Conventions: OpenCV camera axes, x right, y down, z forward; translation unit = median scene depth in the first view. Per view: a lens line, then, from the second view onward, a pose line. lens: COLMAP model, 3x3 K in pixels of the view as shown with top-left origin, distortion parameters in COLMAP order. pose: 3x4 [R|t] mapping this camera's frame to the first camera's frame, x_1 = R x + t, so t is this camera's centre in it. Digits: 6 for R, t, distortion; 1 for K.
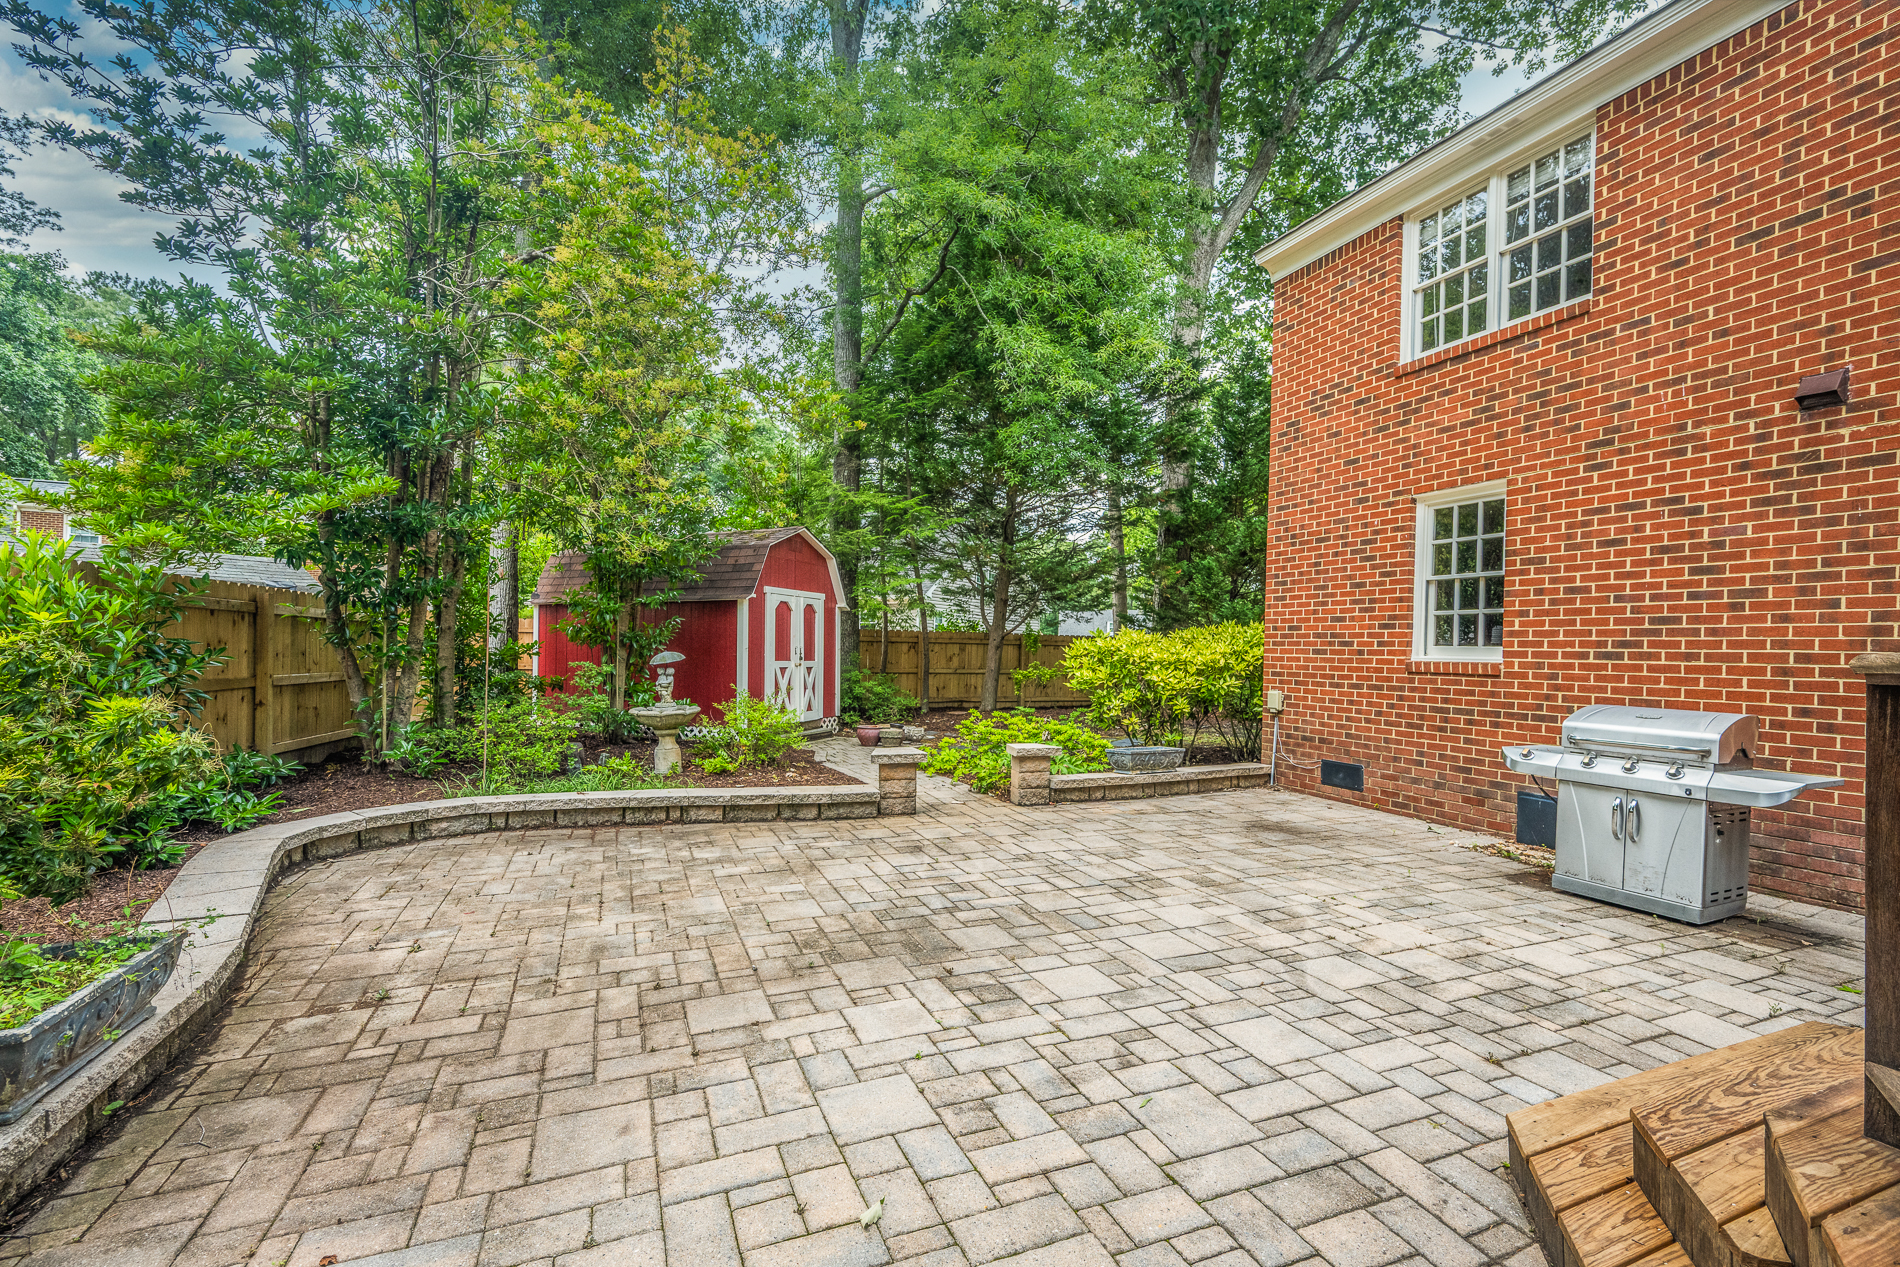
lens RADIAL K [[789.8, 0, 955.5], [0, 789.8, 656.1], [0, 0, 1]] dist [-0.000054, 0.000003]
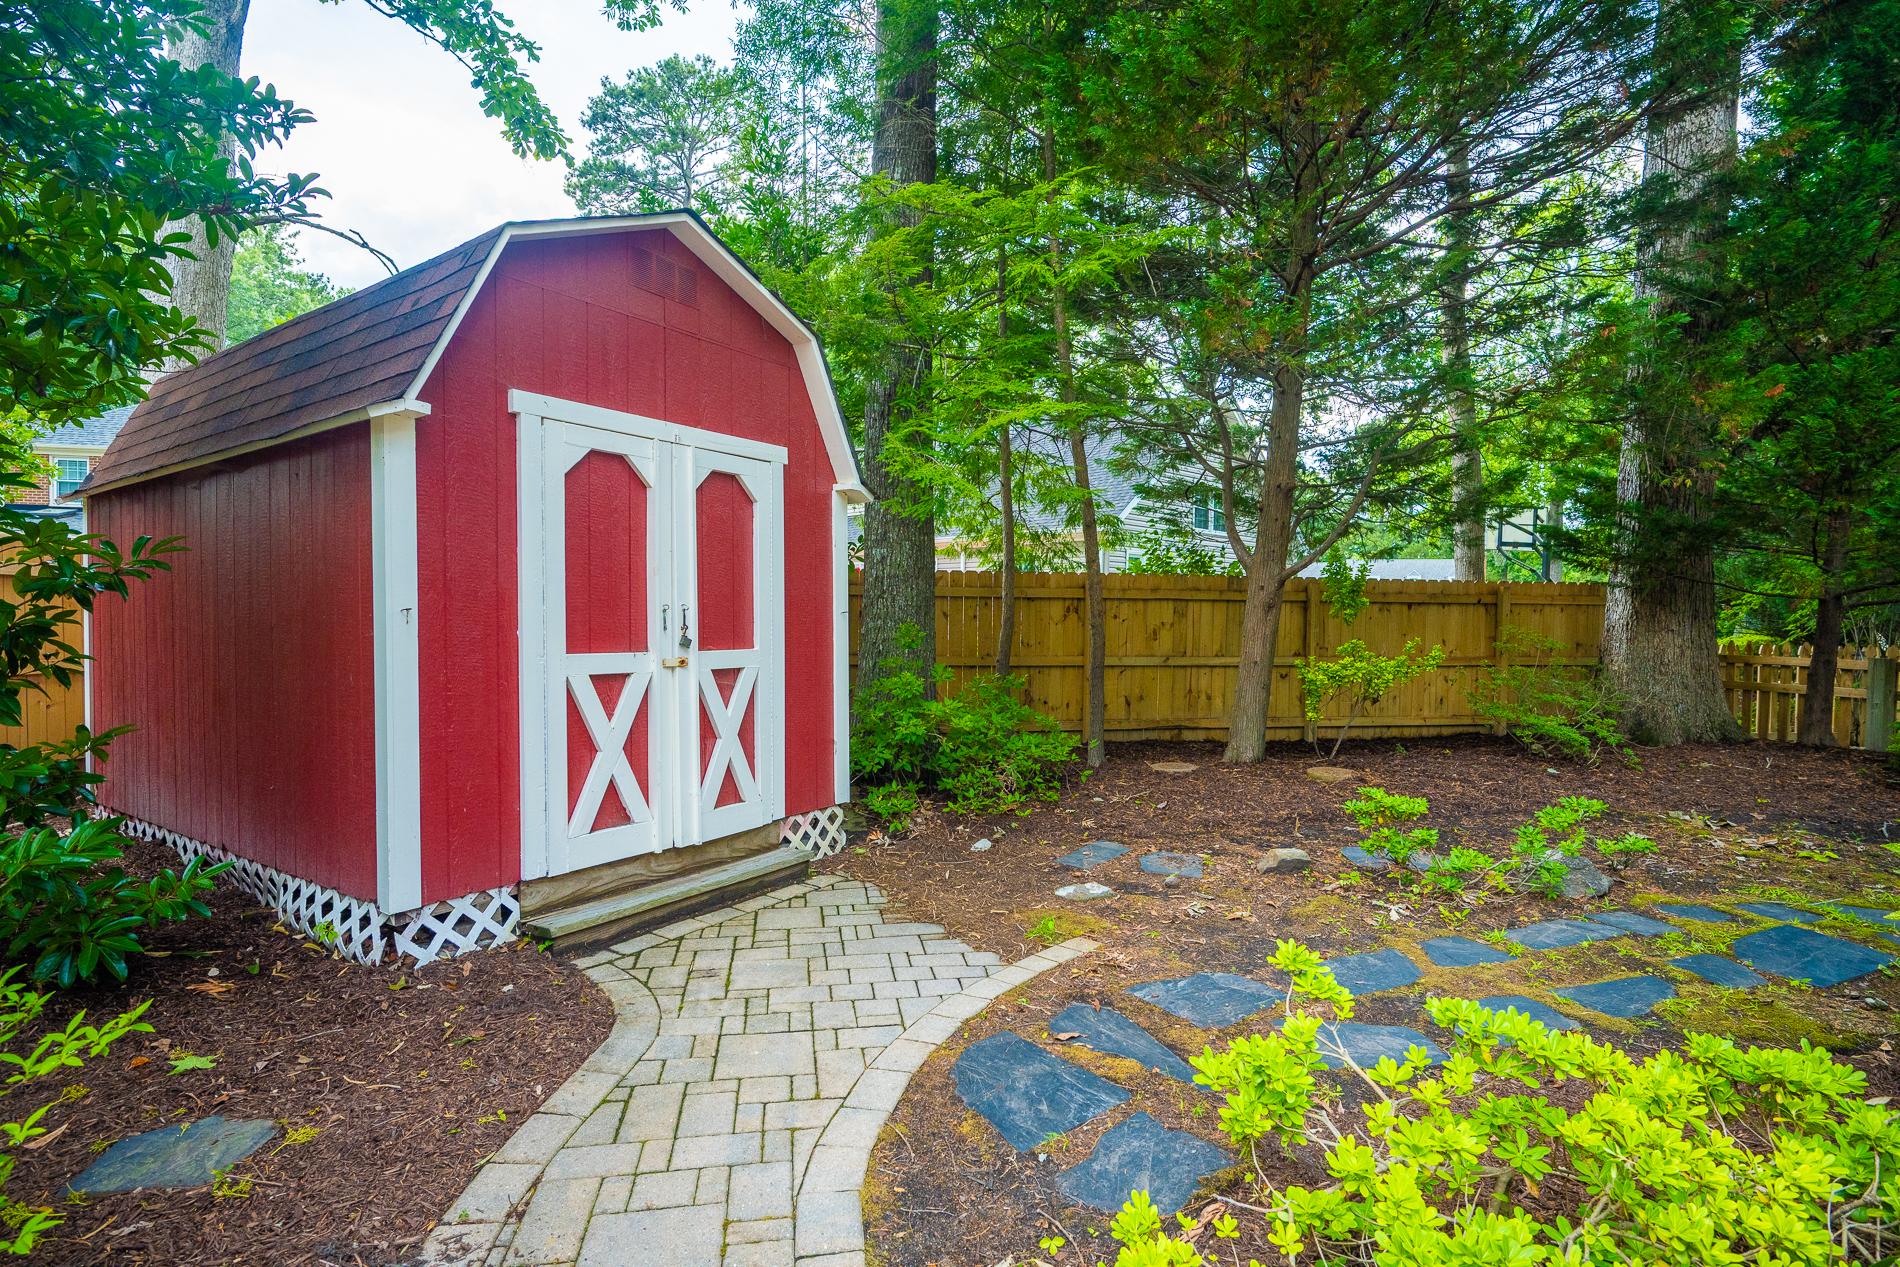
lens RADIAL K [[915.8, 0, 950.0], [0, 915.8, 633.5], [0, 0, 1]] dist [0.000567, 0.000019]
pose [[0.978118, -0.001446, -0.208047, -0.016932], [0.003948, 0.999925, 0.011612, -0.004122], [0.208015, -0.012179, 0.978050, 0.600743]]
